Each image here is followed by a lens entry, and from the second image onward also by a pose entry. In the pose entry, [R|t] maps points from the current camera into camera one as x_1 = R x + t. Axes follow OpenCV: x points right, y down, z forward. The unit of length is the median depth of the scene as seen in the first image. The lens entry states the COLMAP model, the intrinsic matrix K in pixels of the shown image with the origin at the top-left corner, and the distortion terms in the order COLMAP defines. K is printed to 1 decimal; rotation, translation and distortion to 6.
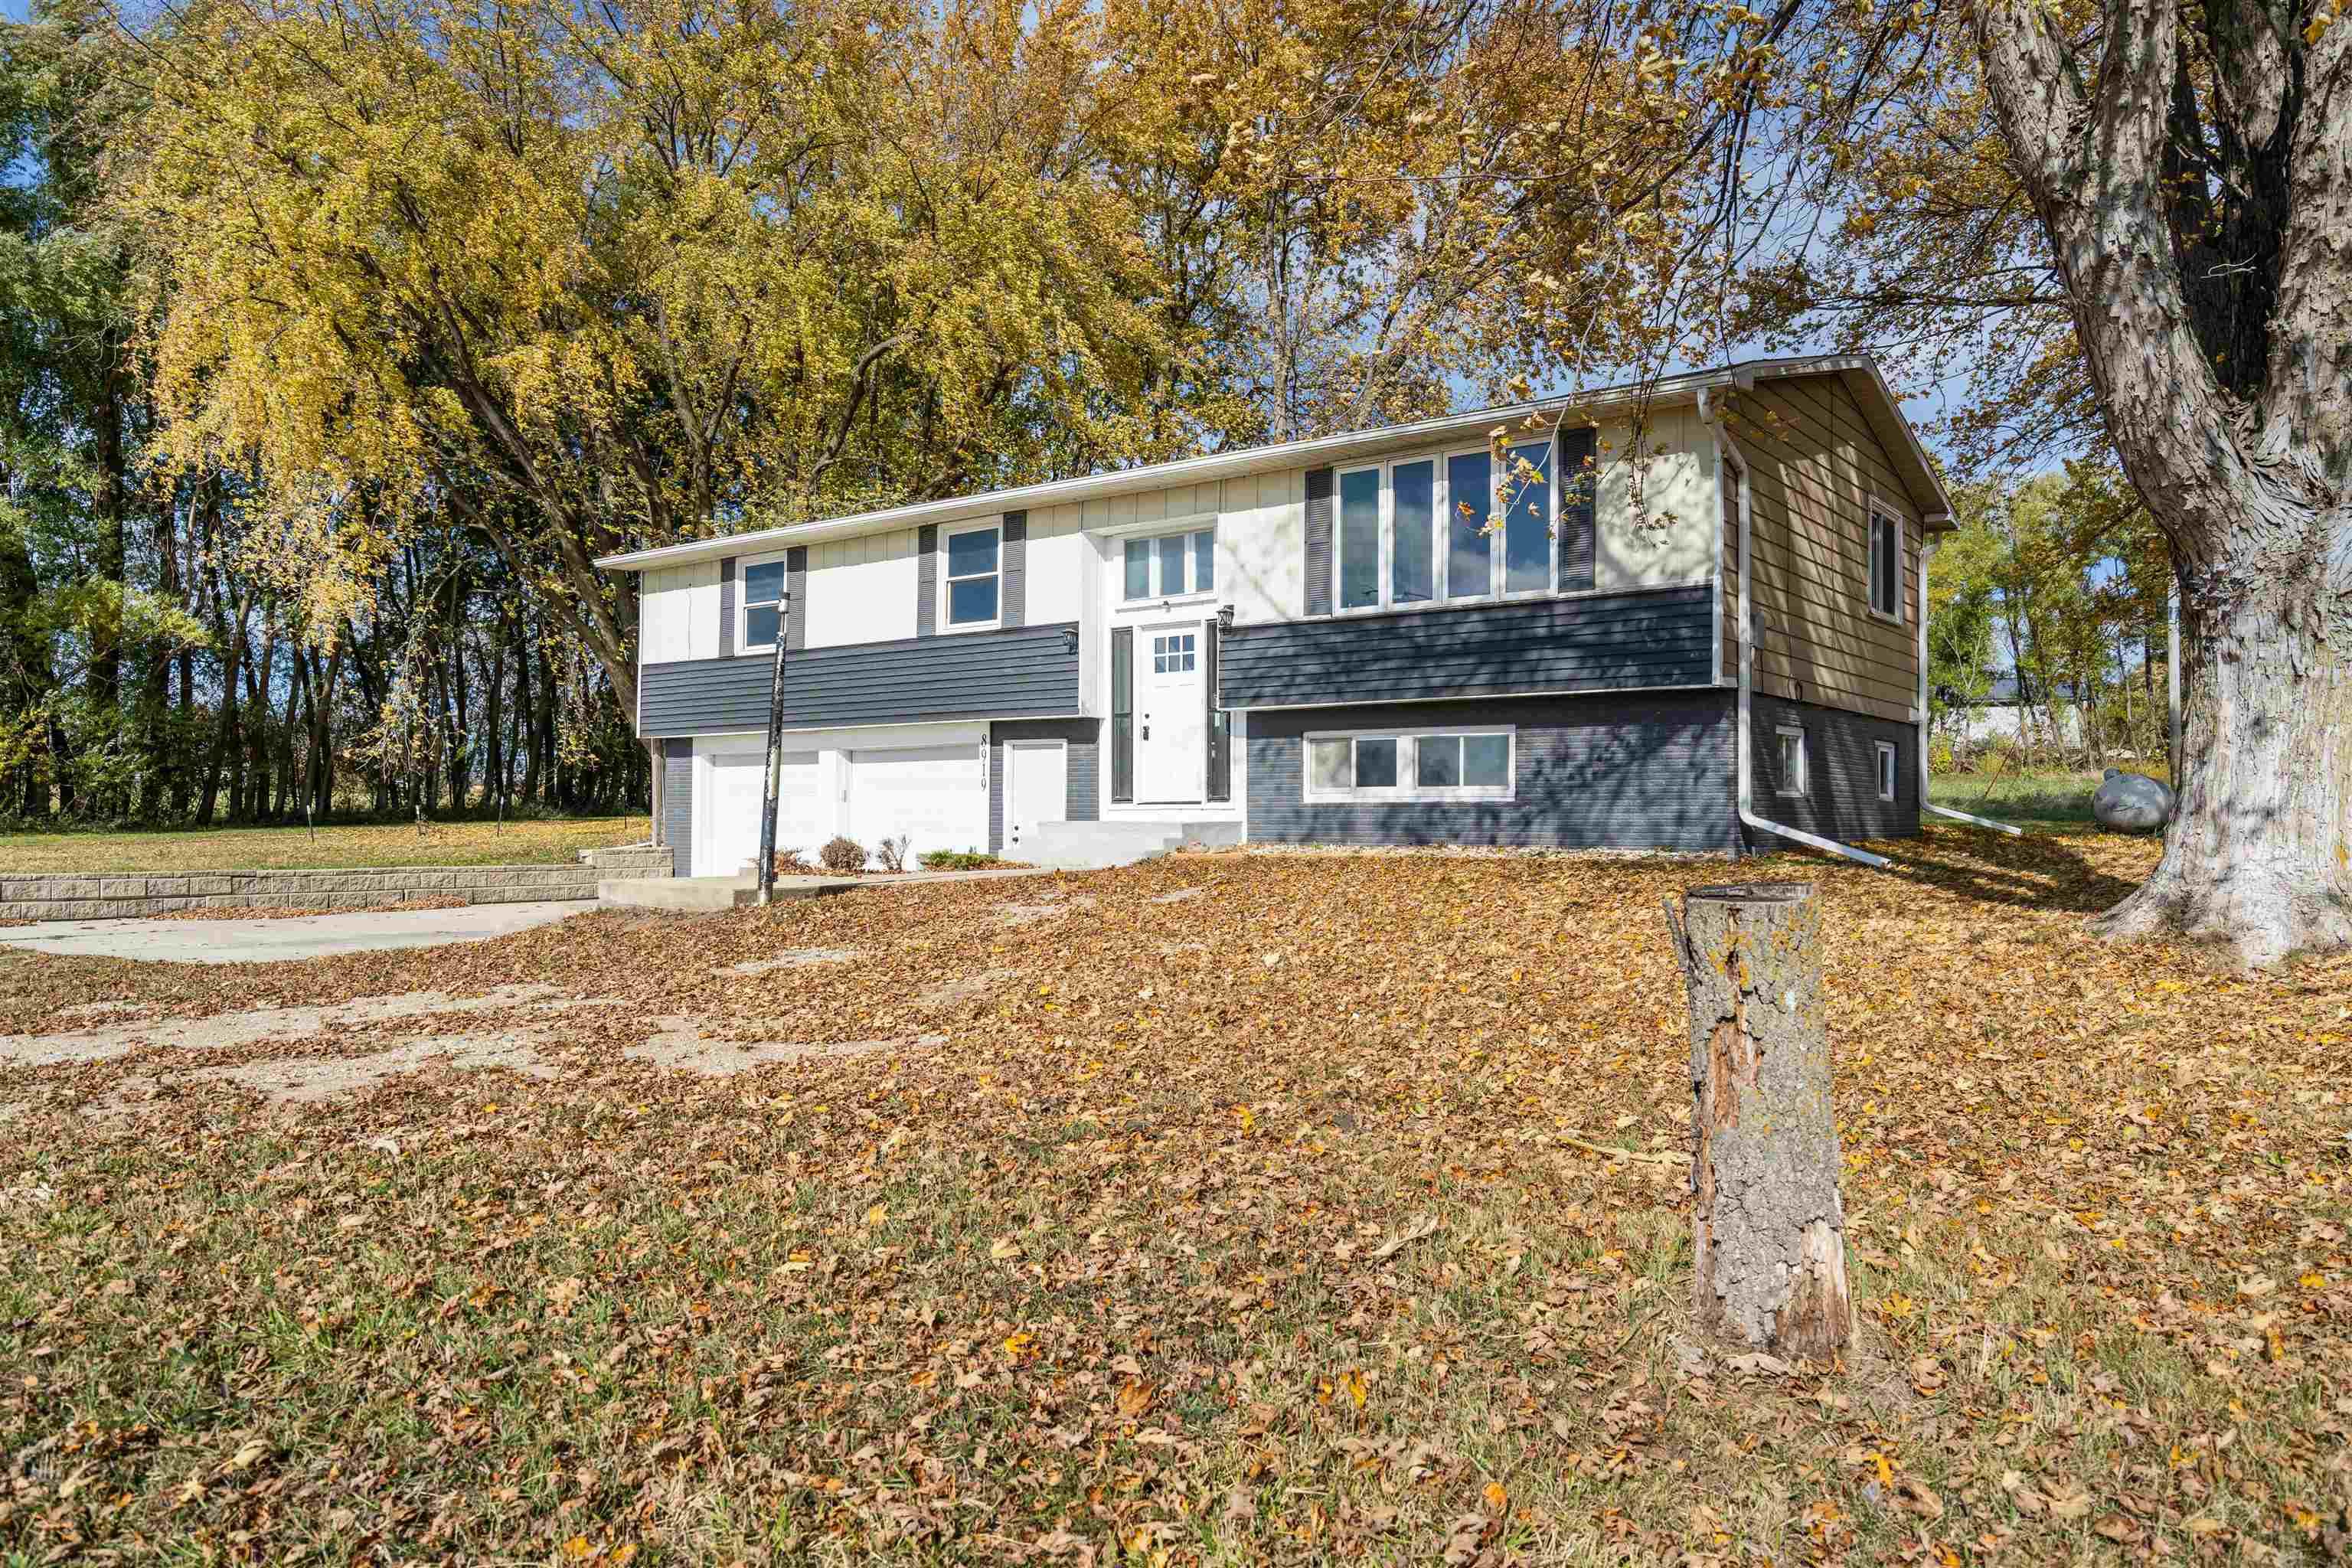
lens RADIAL K [[1556.5, 0, 1175.0], [0, 1556.5, 788.5], [0, 0, 1]] dist [-0.073191, -0.000682]
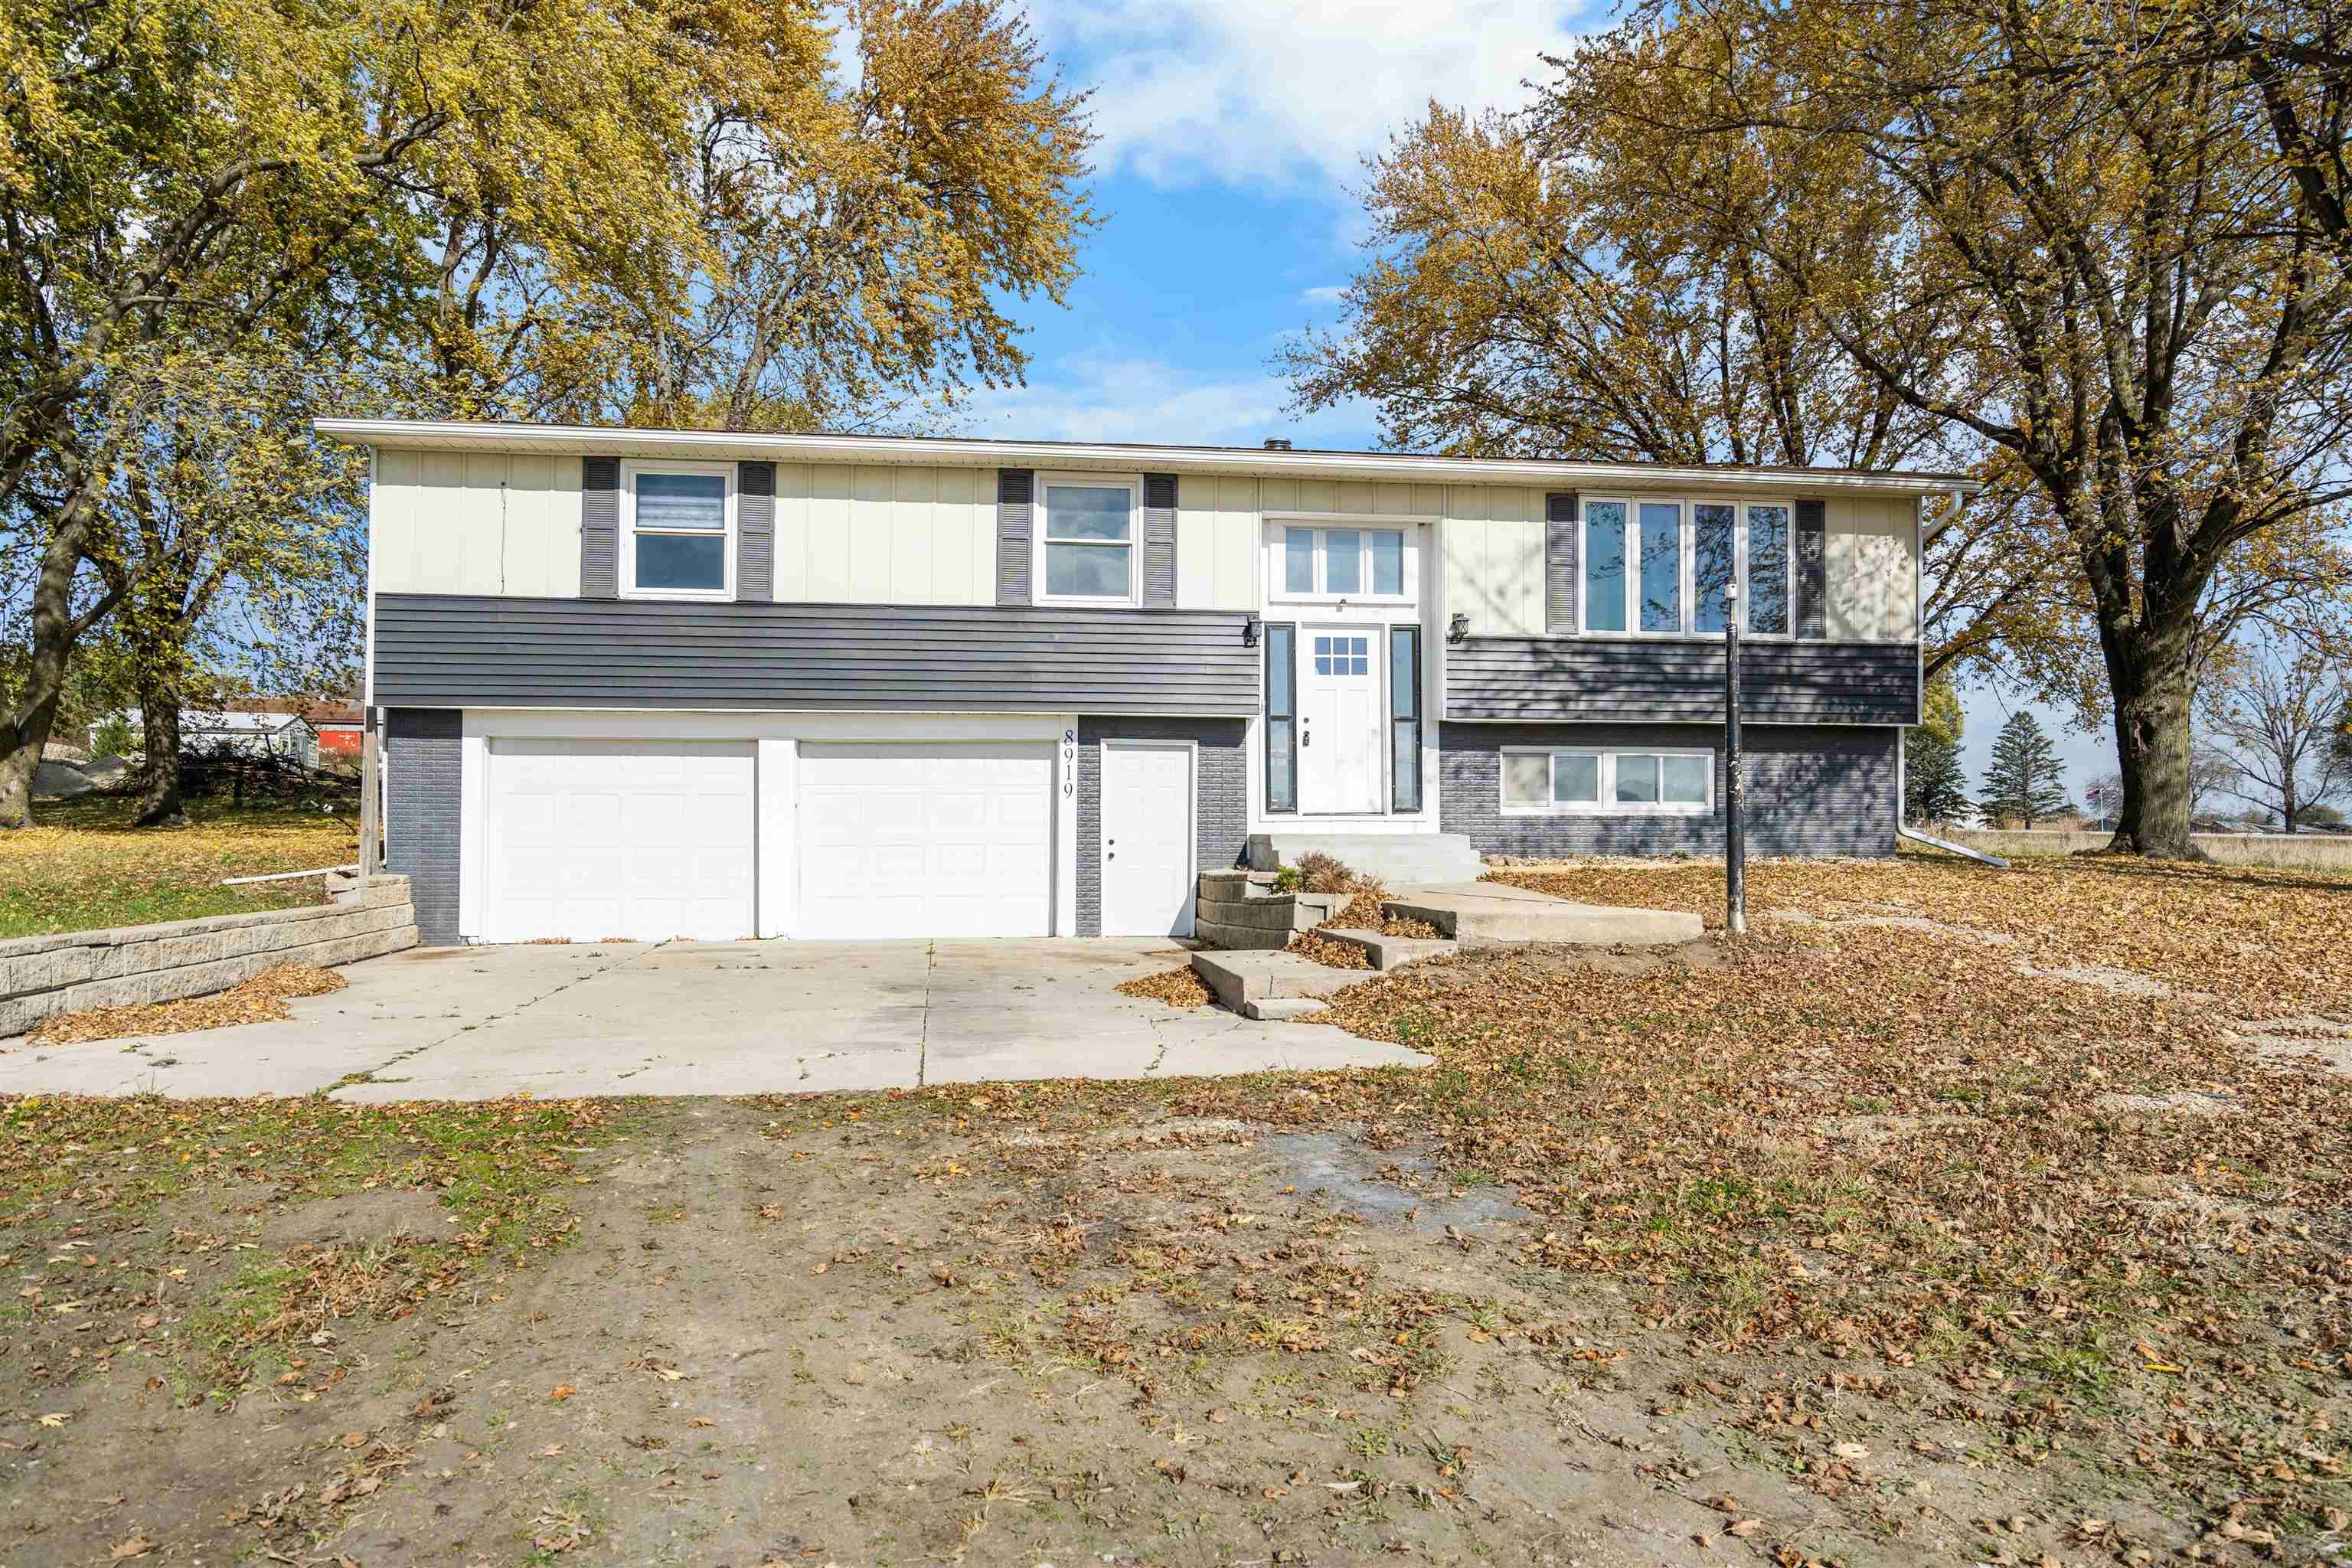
lens RADIAL K [[1556.5, 0, 1175.2], [0, 1556.5, 792.2], [0, 0, 1]] dist [-0.073191, -0.000682]
pose [[0.710031, 0.031612, 0.703460, -0.782288], [-0.011038, 0.999369, -0.033769, 0.030221], [-0.704084, 0.016213, 0.709932, 0.437640]]
